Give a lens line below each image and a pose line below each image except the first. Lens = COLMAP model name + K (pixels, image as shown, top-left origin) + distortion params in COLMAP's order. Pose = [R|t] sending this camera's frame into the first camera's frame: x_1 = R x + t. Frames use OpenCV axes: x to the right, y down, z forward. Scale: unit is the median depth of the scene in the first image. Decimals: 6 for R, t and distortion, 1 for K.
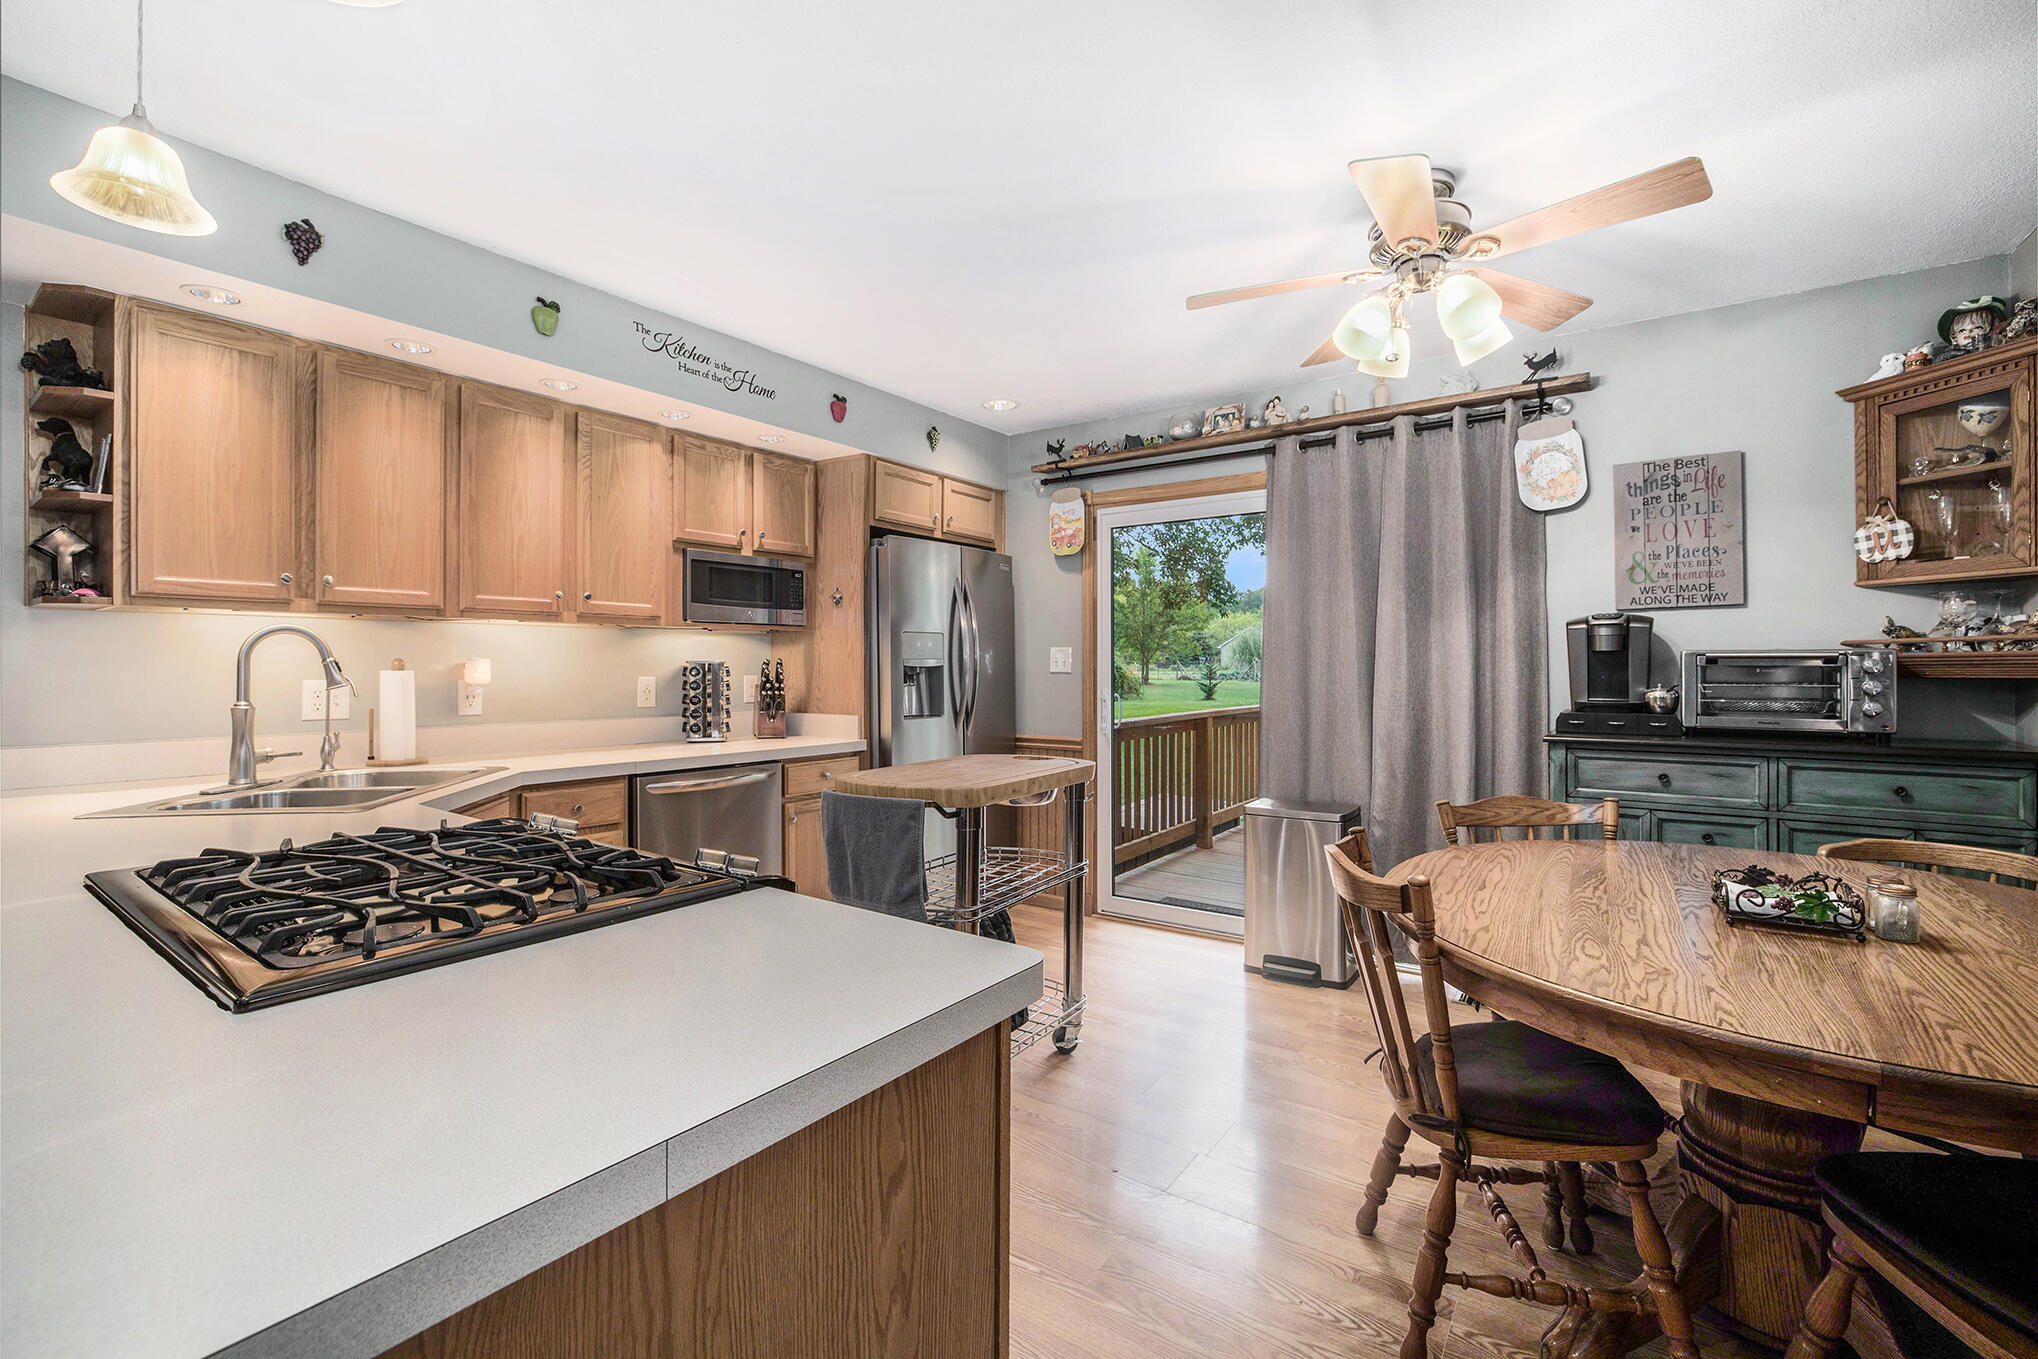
lens RADIAL K [[920.4, 0, 1017.1], [0, 920.4, 669.9], [0, 0, 1]] dist [-0.041333, 0.019822]
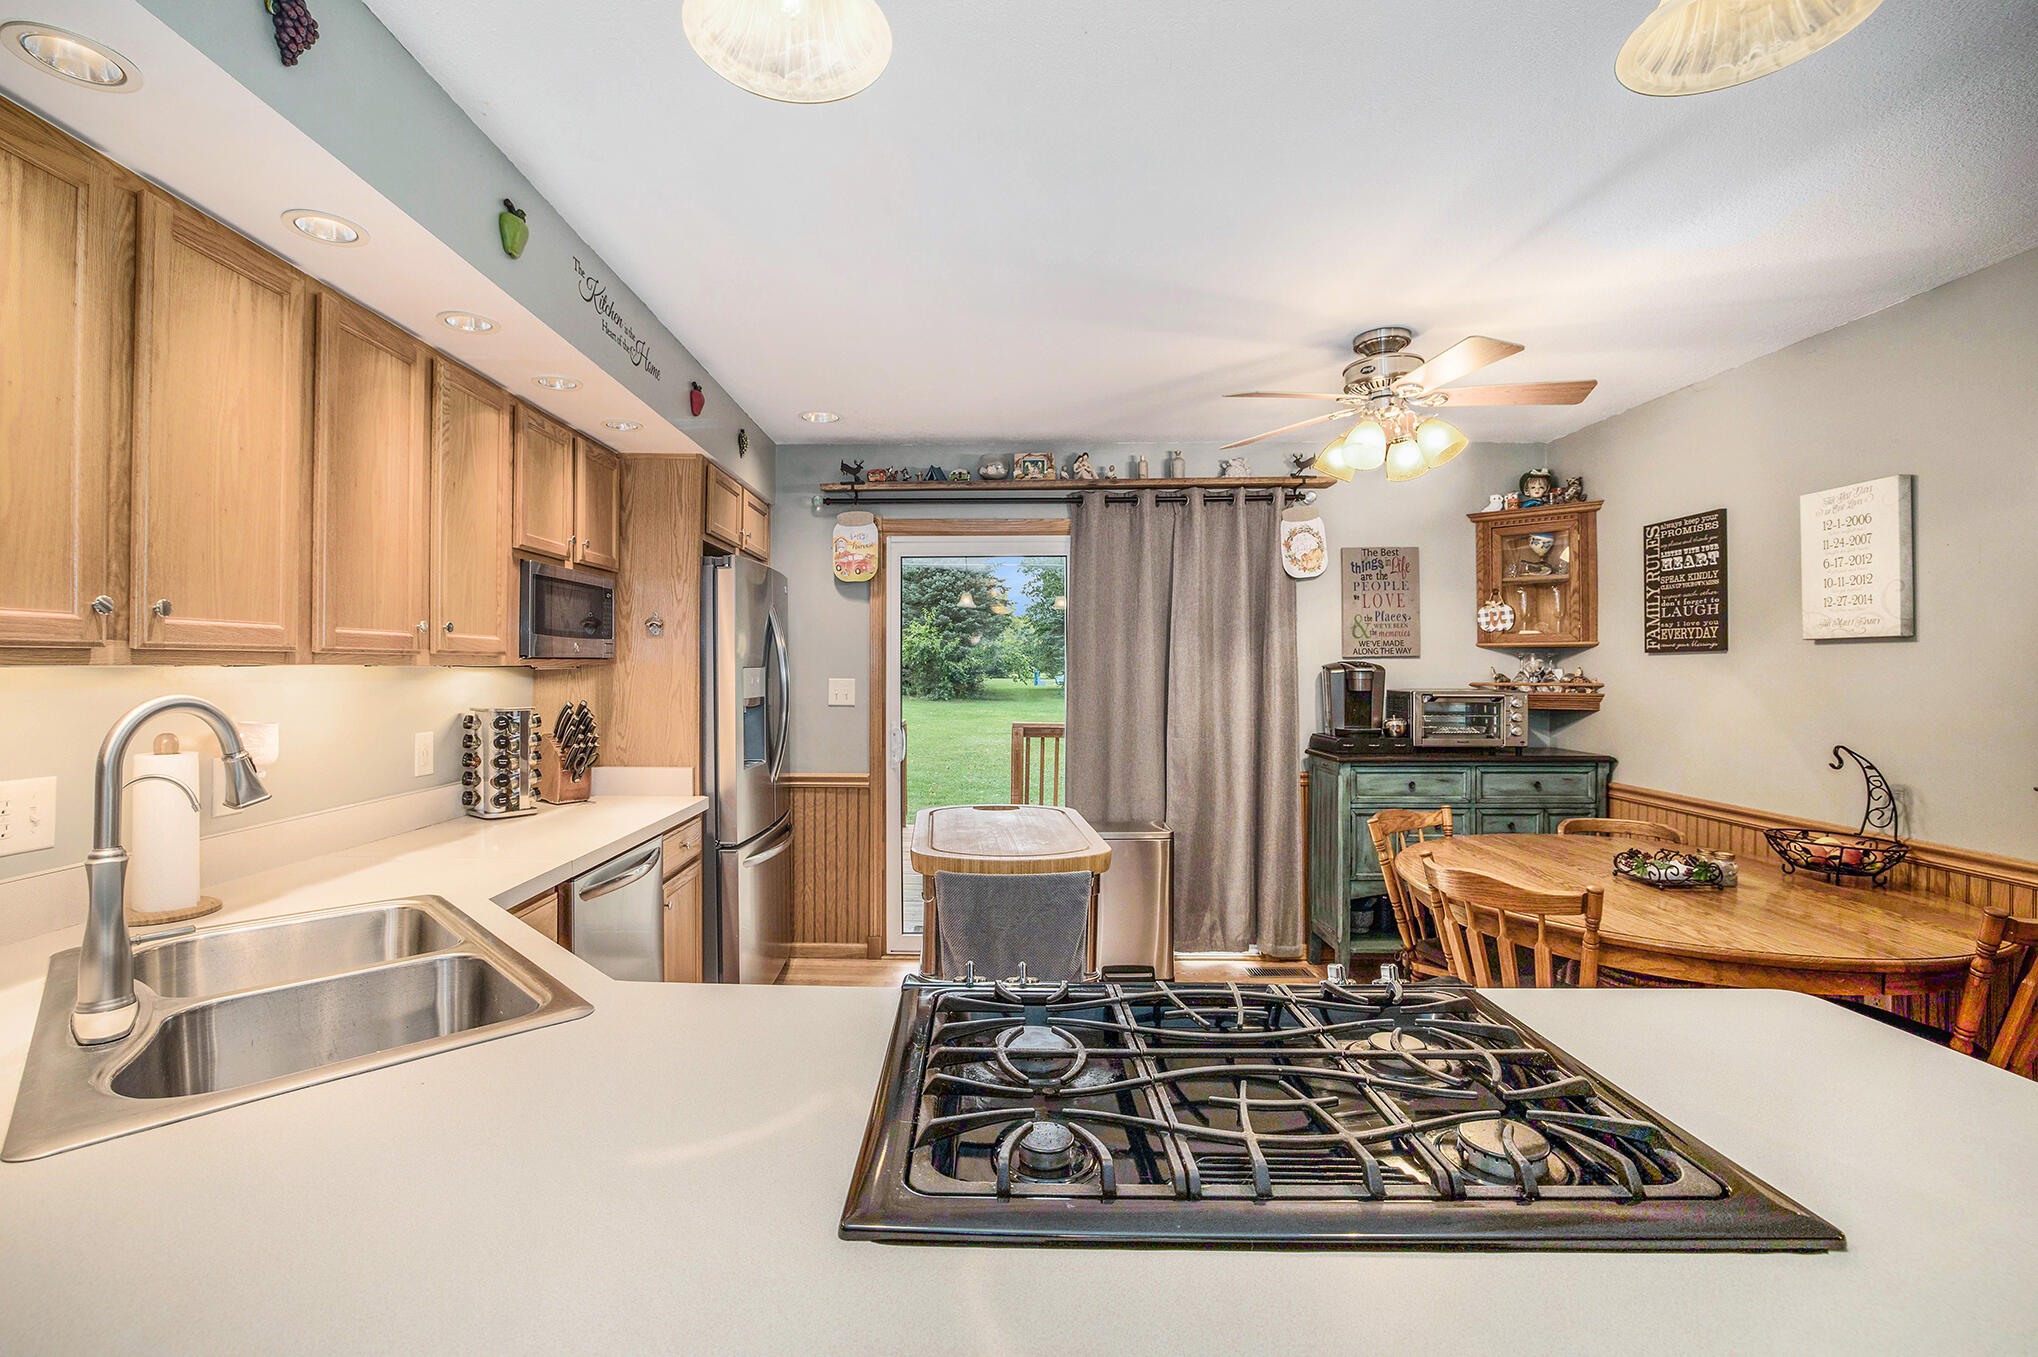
lens RADIAL K [[920.4, 0, 1017.1], [0, 920.4, 668.9], [0, 0, 1]] dist [-0.041333, 0.019822]
pose [[0.817158, 0.001954, 0.576411, -0.502647], [-0.000080, 0.999995, -0.003277, -0.045441], [-0.576414, 0.002631, 0.817154, 0.185022]]
